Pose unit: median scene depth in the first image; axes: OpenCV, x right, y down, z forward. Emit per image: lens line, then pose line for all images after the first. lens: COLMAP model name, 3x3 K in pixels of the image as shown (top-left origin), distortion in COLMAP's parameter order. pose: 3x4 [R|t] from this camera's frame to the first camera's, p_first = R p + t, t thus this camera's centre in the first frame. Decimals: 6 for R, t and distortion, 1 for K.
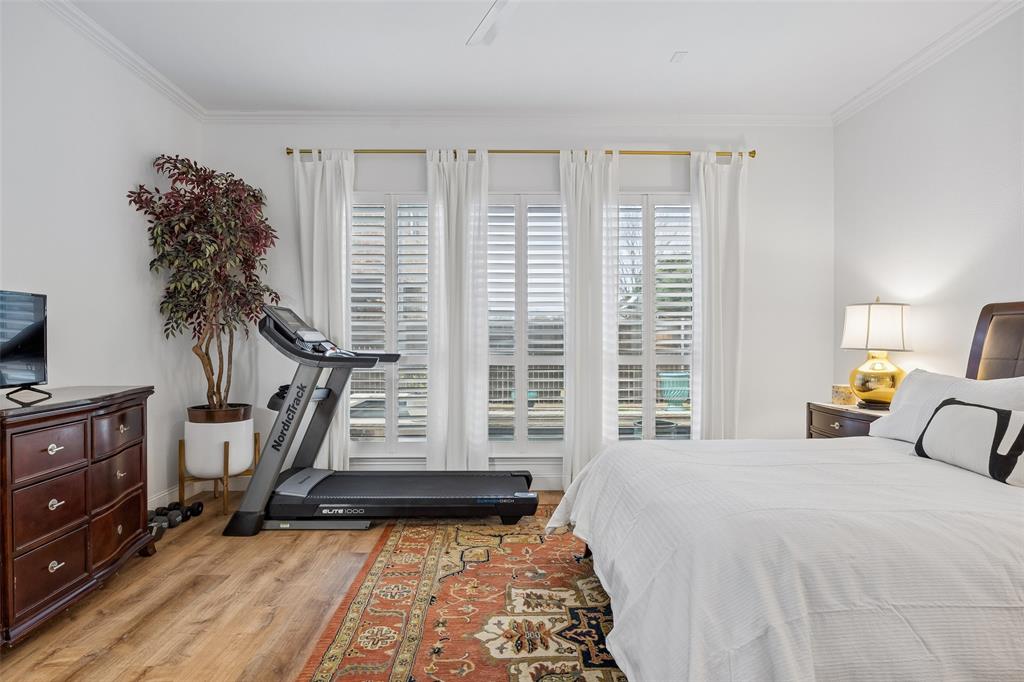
lens RADIAL K [[544.5, 0, 482.0], [0, 544.5, 344.8], [0, 0, 1]] dist [-0.002241, -0.000341]
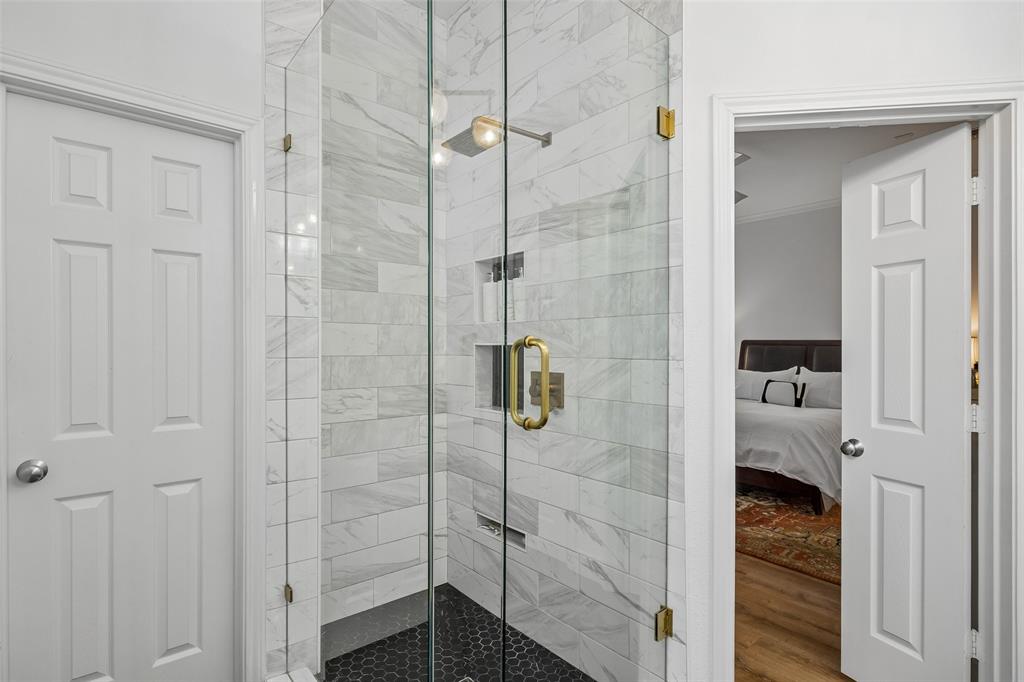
lens RADIAL K [[490.1, 0, 512.0], [0, 490.1, 341.0], [0, 0, 1]] dist [-0.015560, 0.000756]
pose [[0.763481, 0.012559, 0.645708, -1.109094], [-0.001577, 0.999844, -0.017582, -0.030279], [-0.645828, 0.012405, 0.763382, 0.005911]]
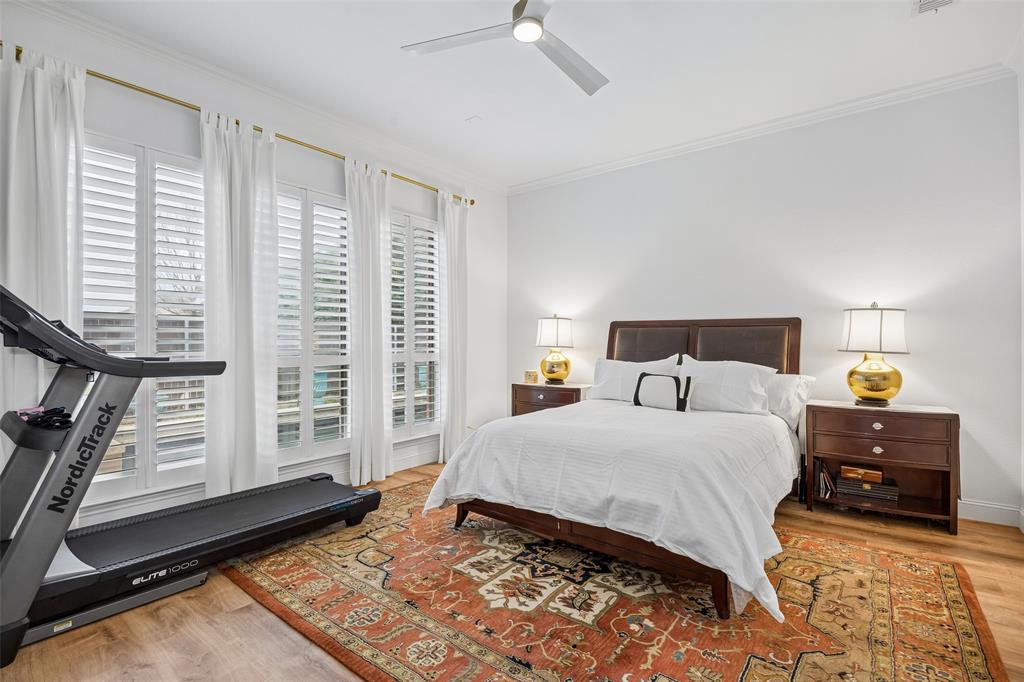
lens RADIAL K [[490.1, 0, 512.0], [0, 490.1, 341.0], [0, 0, 1]] dist [-0.015560, 0.000756]
pose [[0.604846, 0.002310, 0.796339, -0.517895], [0.002778, 0.999984, -0.005011, -0.001658], [-0.796338, 0.005243, 0.604830, 0.240727]]
